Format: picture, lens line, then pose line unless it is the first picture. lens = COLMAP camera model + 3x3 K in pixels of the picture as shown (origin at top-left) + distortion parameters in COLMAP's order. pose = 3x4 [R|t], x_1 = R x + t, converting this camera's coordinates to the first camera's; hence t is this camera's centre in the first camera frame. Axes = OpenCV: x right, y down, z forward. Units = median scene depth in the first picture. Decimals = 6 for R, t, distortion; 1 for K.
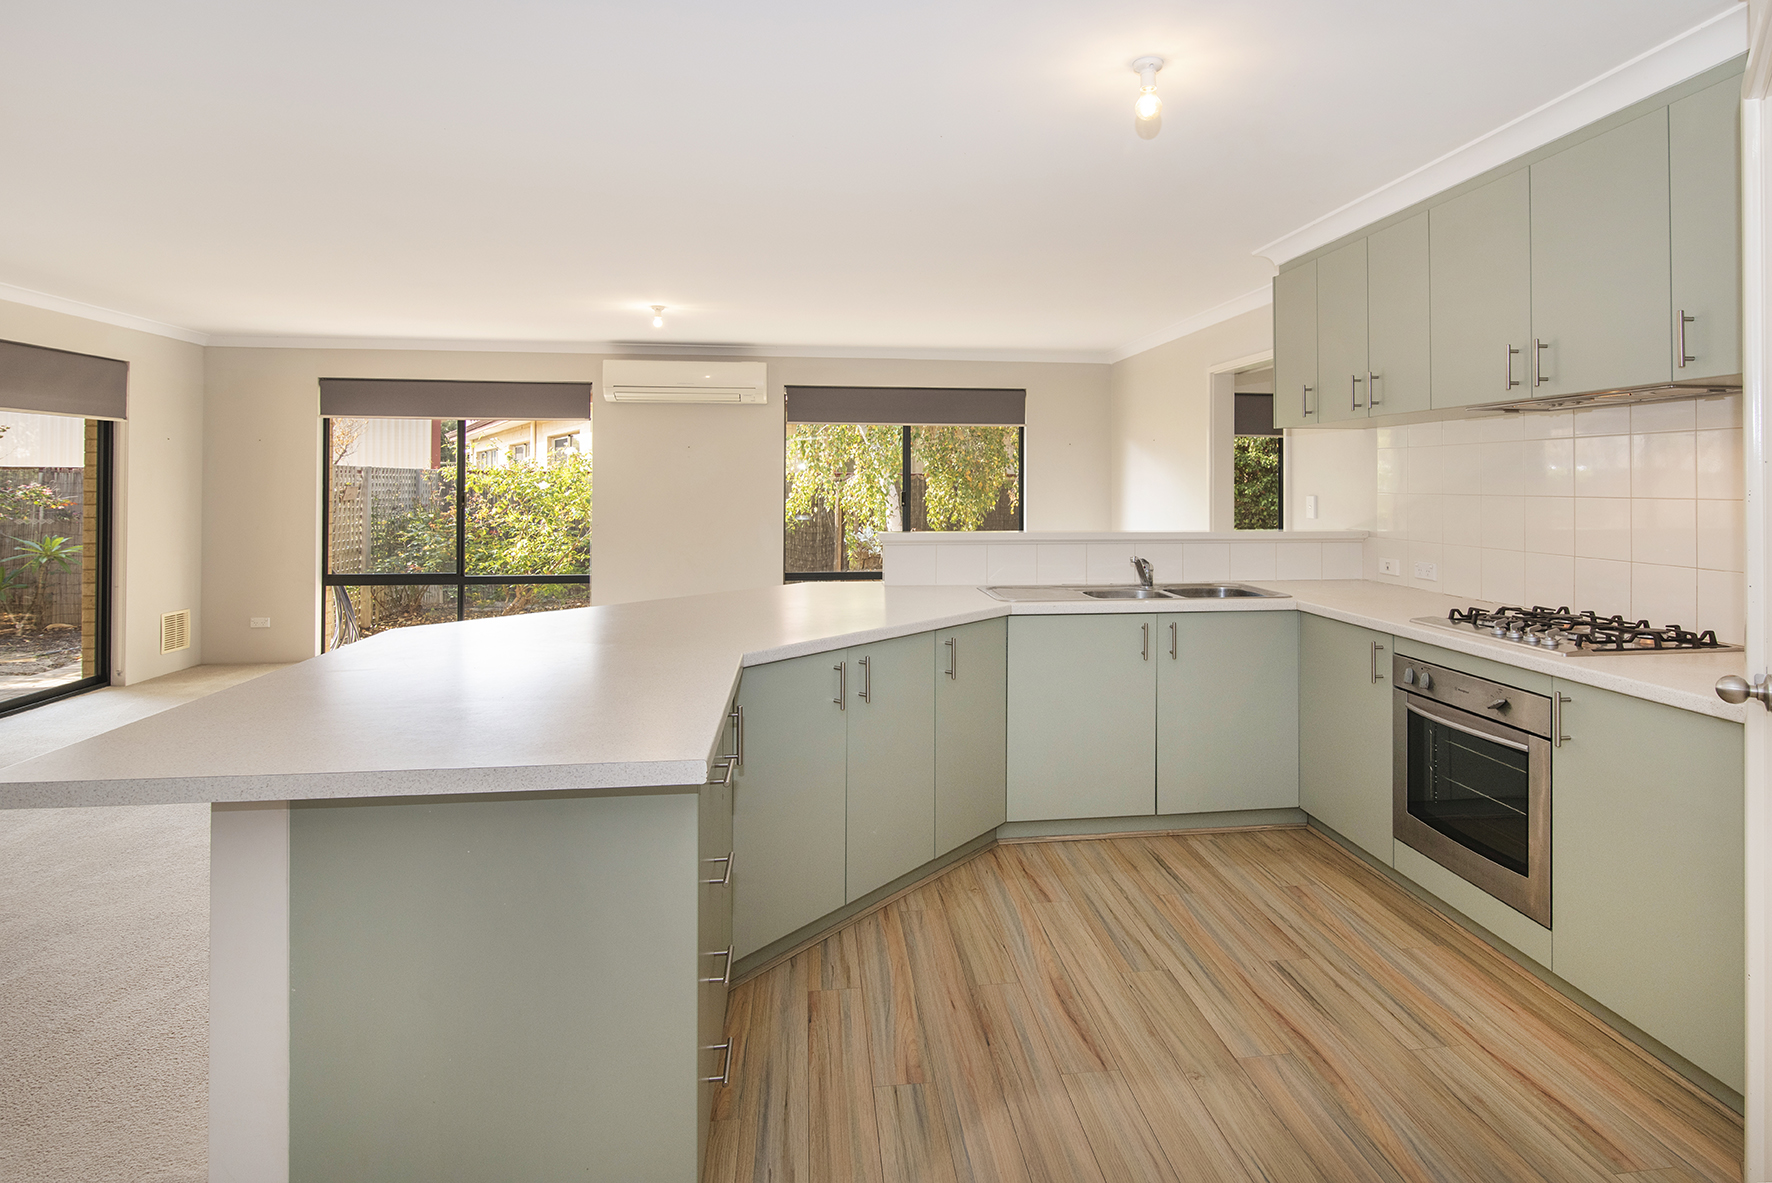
lens RADIAL K [[979.5, 0, 882.0], [0, 979.5, 469.5], [0, 0, 1]] dist [-0.032926, -0.000079]
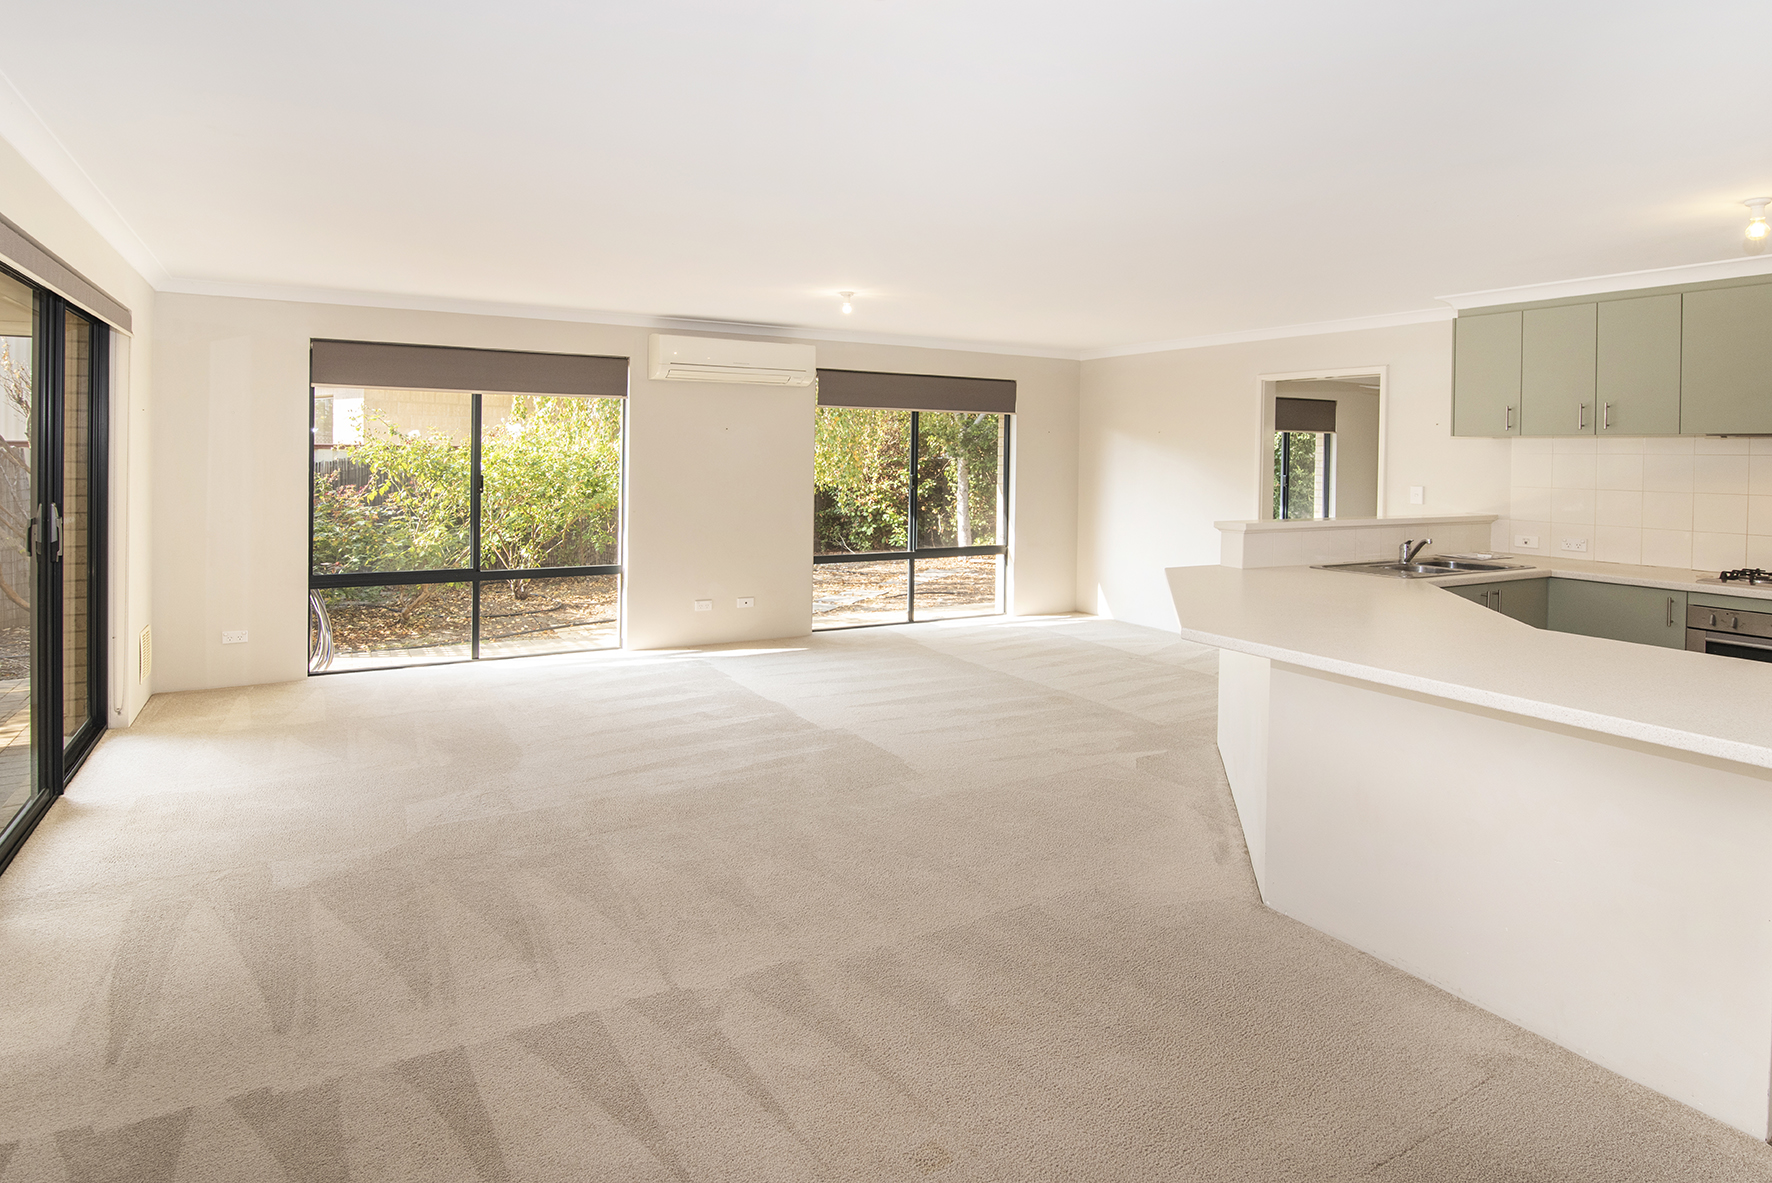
lens RADIAL K [[979.5, 0, 882.0], [0, 979.5, 469.5], [0, 0, 1]] dist [-0.032926, -0.000079]
pose [[0.928080, 0.004366, 0.372355, -0.419562], [-0.015556, 0.999513, 0.027053, -0.011483], [-0.372055, -0.030900, 0.927696, 0.048352]]
